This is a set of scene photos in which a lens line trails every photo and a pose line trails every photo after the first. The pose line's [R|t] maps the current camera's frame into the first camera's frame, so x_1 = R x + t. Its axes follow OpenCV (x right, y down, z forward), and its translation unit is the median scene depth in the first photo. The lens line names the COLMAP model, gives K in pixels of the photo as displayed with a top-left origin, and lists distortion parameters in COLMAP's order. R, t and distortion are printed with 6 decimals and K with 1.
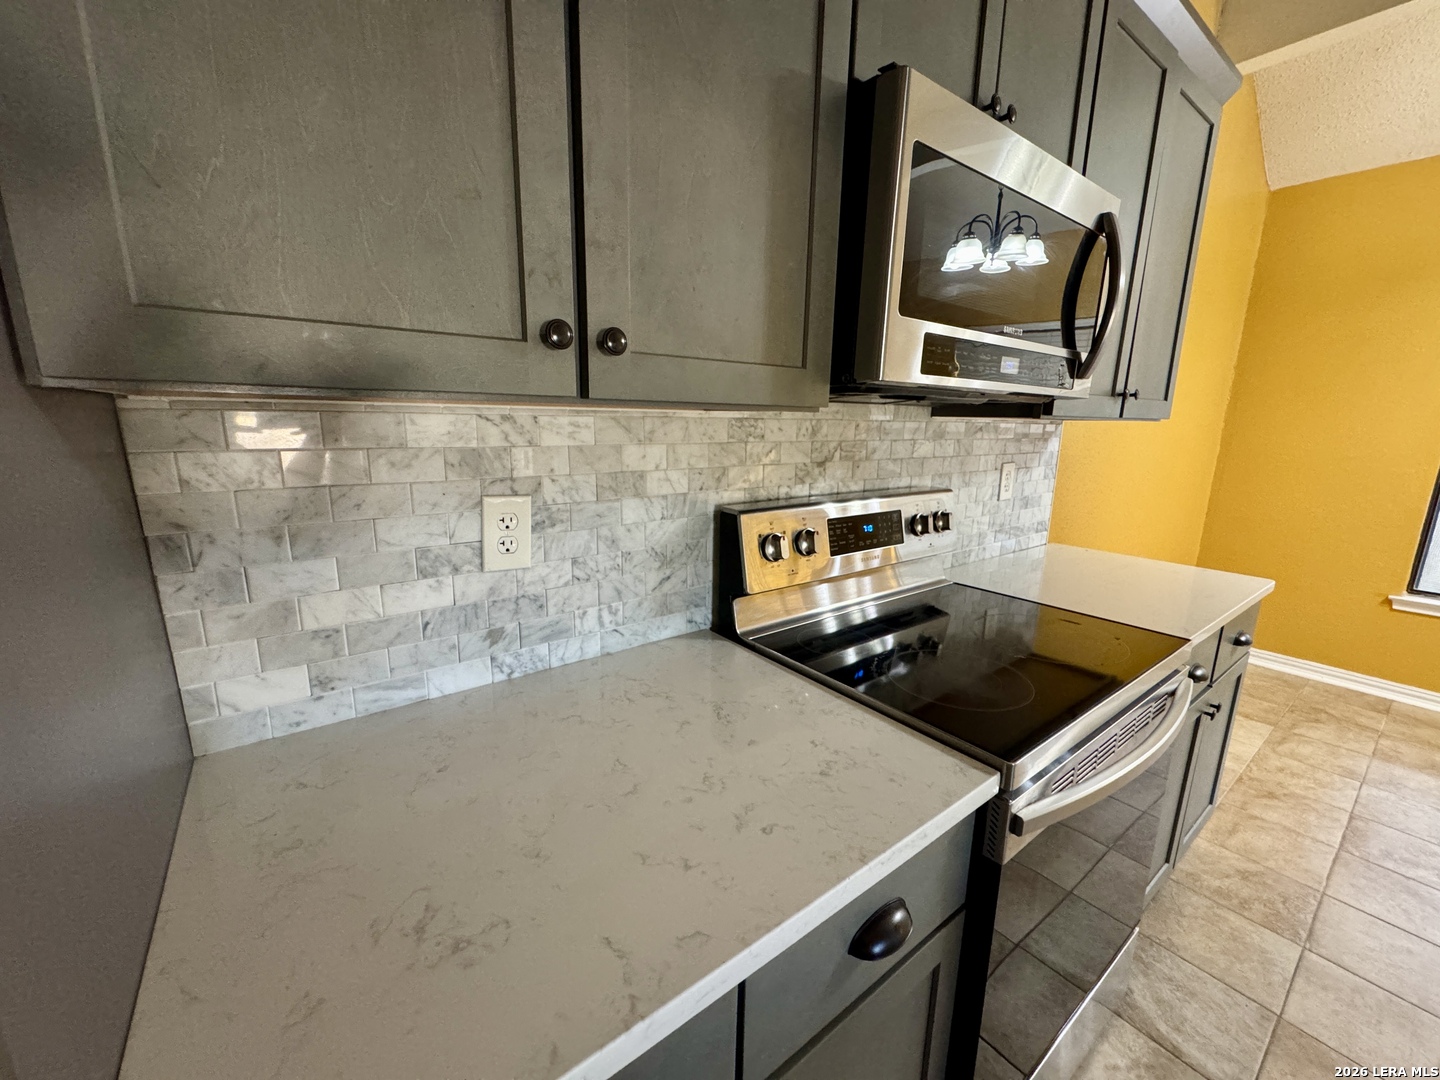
lens RADIAL K [[577.8, 0, 720.0], [0, 577.8, 540.0], [0, 0, 1]] dist [-0.006592, 0.000745]
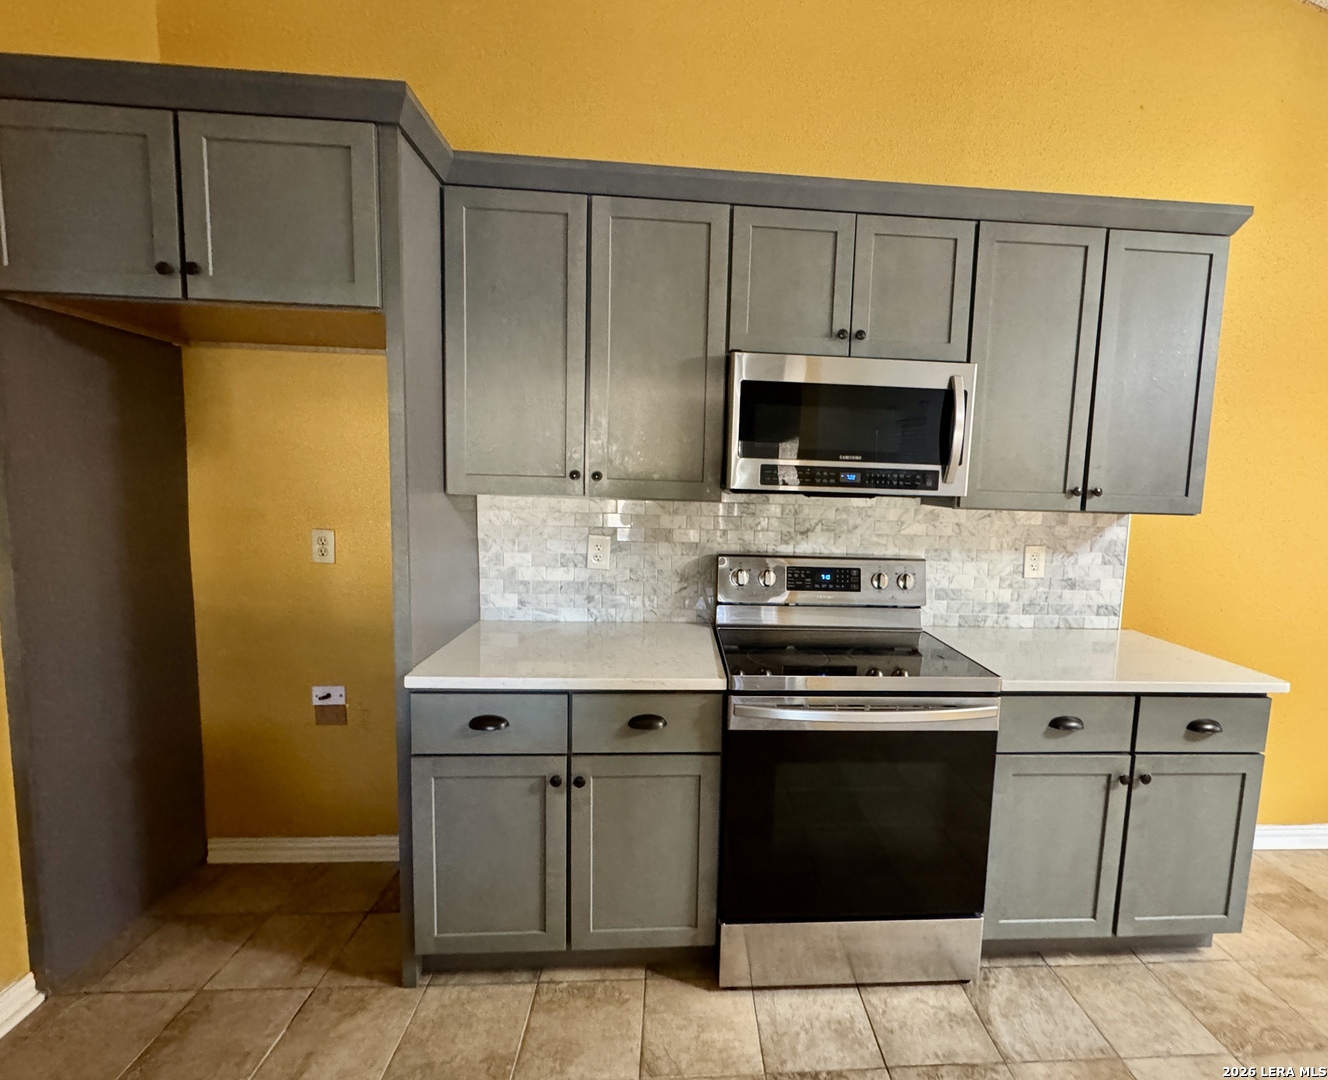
lens RADIAL K [[626.3, 0, 721.5], [0, 626.3, 542.9], [0, 0, 1]] dist [-0.000812, 0.000306]
pose [[0.839983, 0.066108, -0.538570, 1.182532], [-0.129969, 0.988170, -0.081411, 0.078784], [0.526817, 0.138381, 0.838639, -0.685634]]
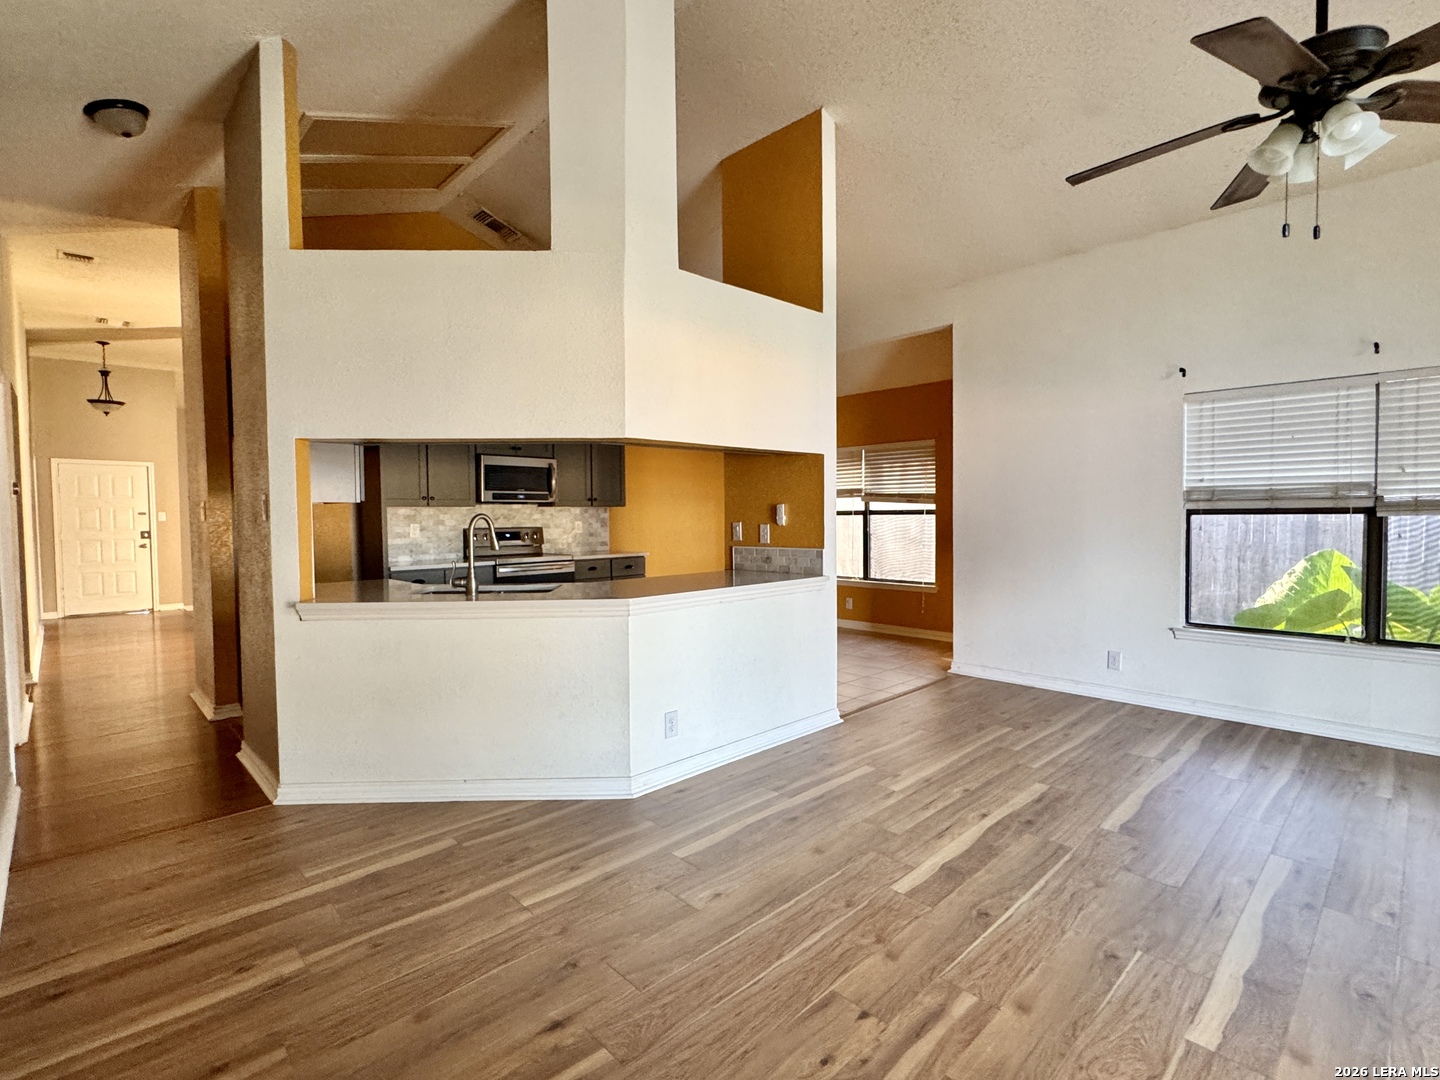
lens RADIAL K [[692.6, 0, 720.0], [0, 692.6, 540.0], [0, 0, 1]] dist [-0.000767, -0.000083]
pose [[0.992031, -0.032120, 0.121831, 1.460972], [0.052317, 0.984669, -0.166401, 1.141665], [-0.114618, 0.171449, 0.978503, -4.942742]]
